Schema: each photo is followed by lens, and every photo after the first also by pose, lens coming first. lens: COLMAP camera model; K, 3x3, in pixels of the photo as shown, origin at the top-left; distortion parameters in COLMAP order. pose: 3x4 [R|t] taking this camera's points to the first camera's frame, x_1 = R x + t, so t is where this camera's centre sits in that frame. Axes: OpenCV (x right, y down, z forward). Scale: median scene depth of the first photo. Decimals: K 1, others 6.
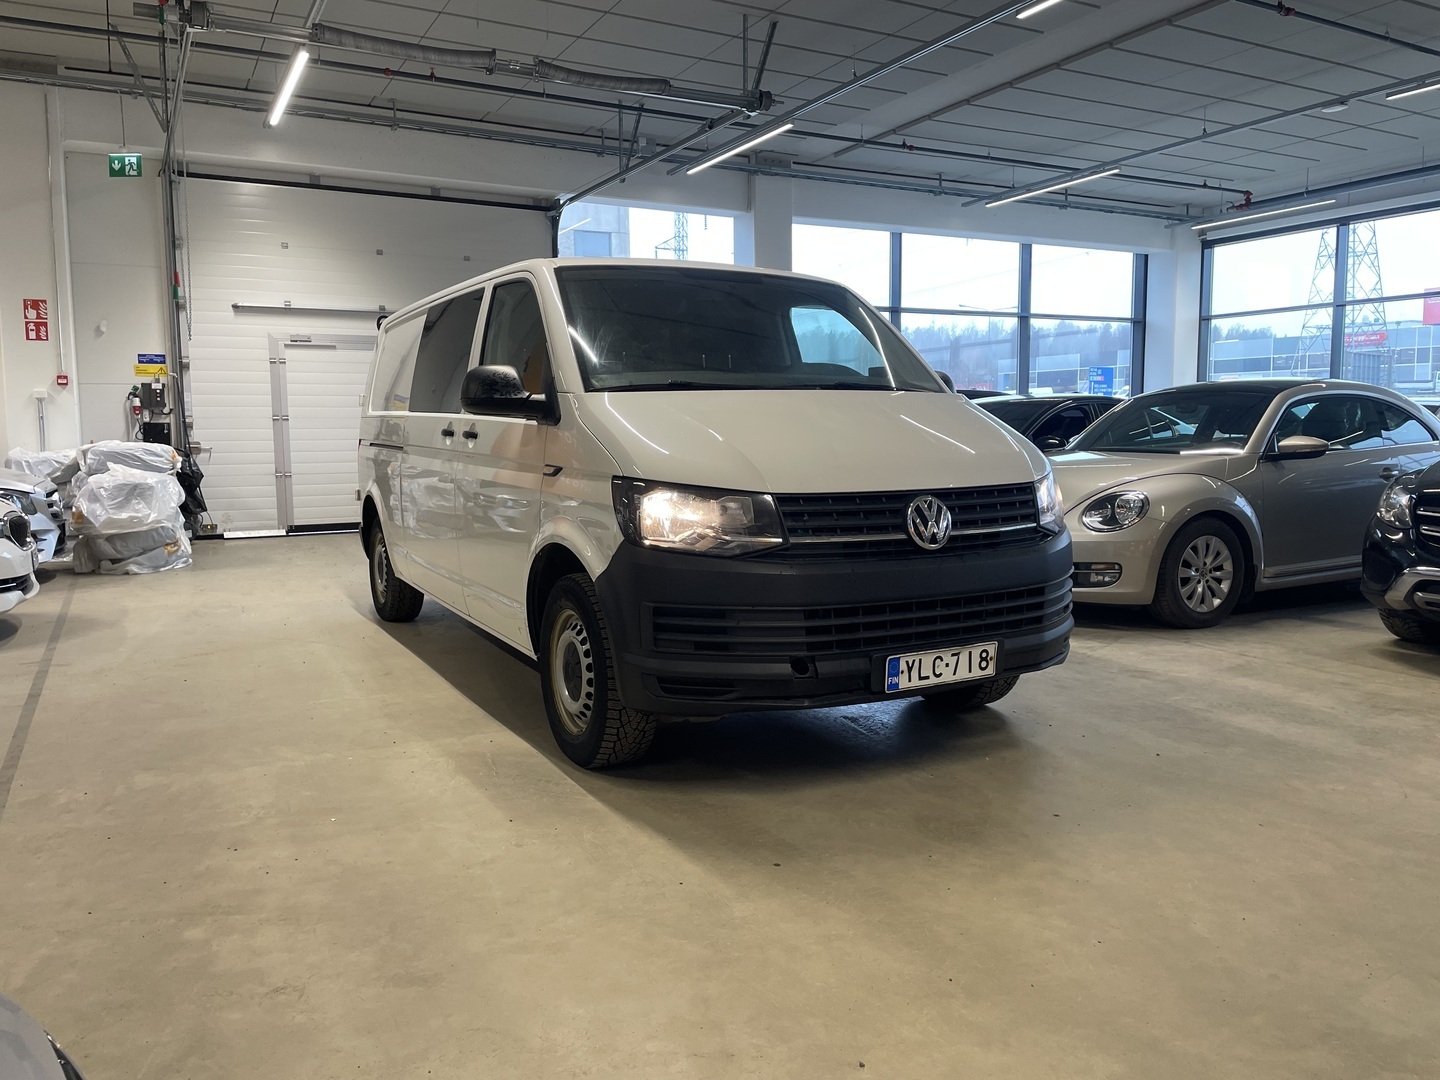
lens RADIAL K [[1089.3, 0, 711.8], [0, 1089.3, 536.5], [0, 0, 1]] dist [0.079510, -0.099894]
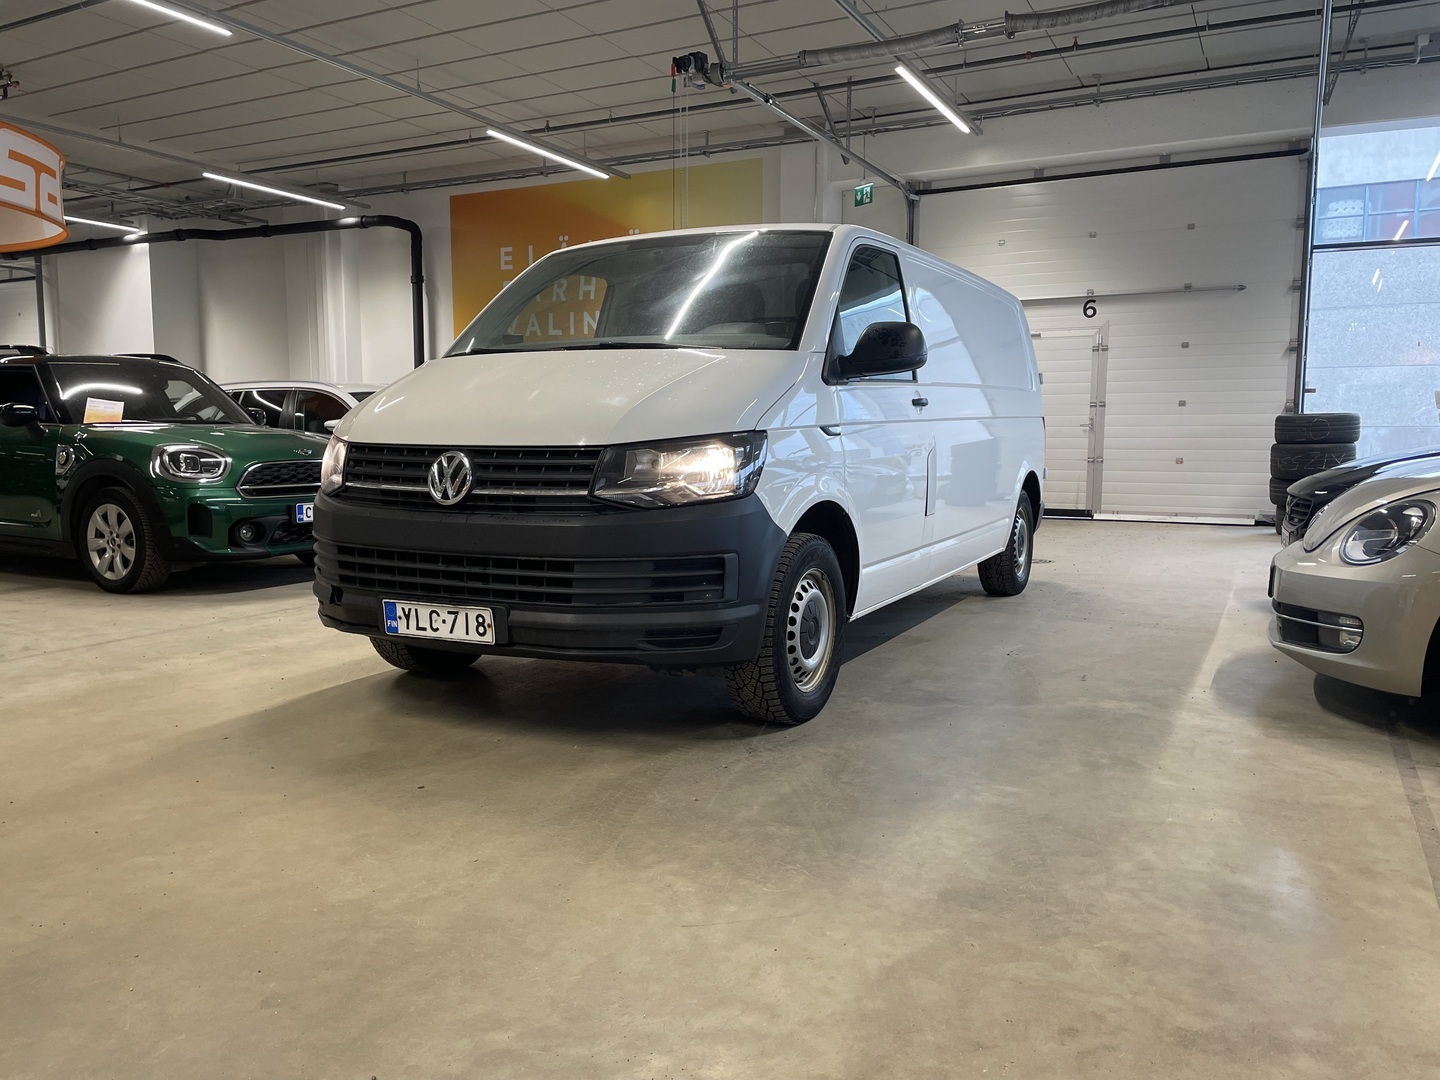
lens RADIAL K [[1089.3, 0, 711.8], [0, 1089.3, 536.5], [0, 0, 1]] dist [0.079510, -0.099894]
pose [[0.558491, 0.089452, -0.824674, 1.155112], [-0.089801, 0.994846, 0.047094, -0.028022], [0.824636, 0.047755, 0.563645, 0.629750]]
